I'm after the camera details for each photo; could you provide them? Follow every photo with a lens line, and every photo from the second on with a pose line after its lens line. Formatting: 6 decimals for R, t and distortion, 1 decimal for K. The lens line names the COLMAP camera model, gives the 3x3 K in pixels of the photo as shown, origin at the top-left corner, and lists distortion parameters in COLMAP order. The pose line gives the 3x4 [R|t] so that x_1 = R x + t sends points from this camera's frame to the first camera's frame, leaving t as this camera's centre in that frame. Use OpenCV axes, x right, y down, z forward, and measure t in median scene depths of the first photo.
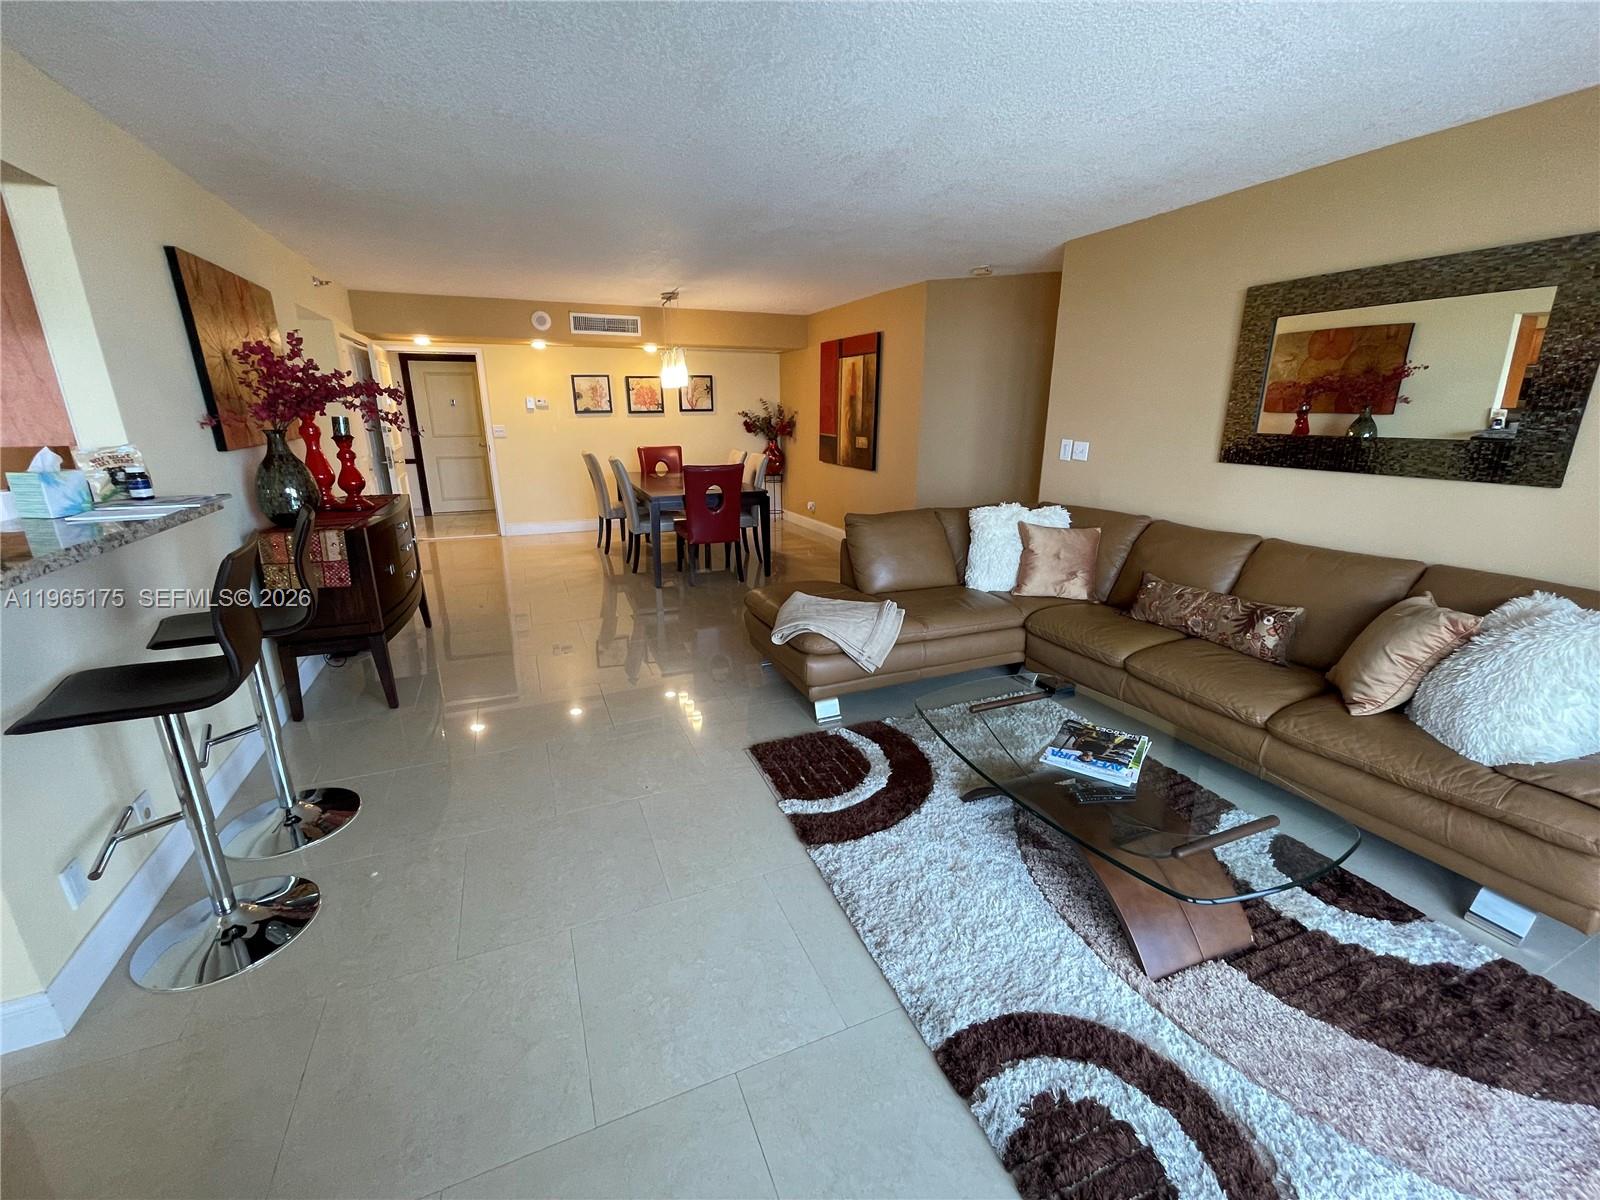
lens RADIAL K [[661.5, 0, 798.7], [0, 661.5, 602.3], [0, 0, 1]] dist [-0.012018, 0.010867]
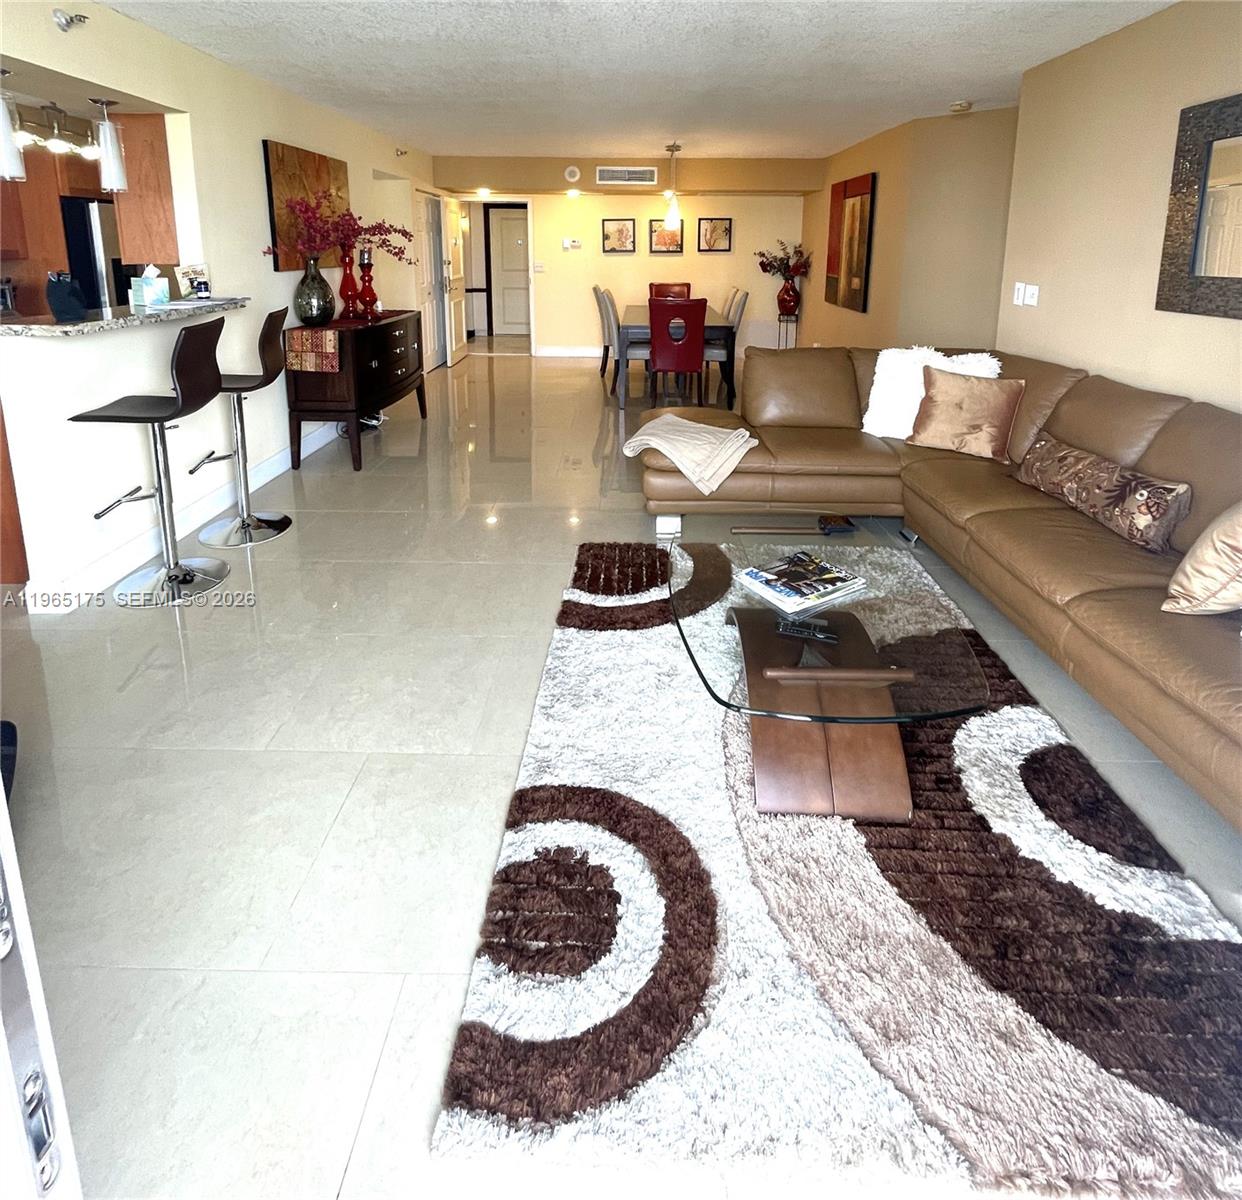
lens RADIAL K [[684.9, 0, 623.0], [0, 684.9, 365.7], [0, 0, 1]] dist [0.002424, 0.000172]
pose [[0.915864, 0.073708, -0.394664, 0.347454], [-0.120456, 0.988165, -0.094979, 0.021452], [0.382993, 0.134527, 0.913903, -0.044676]]
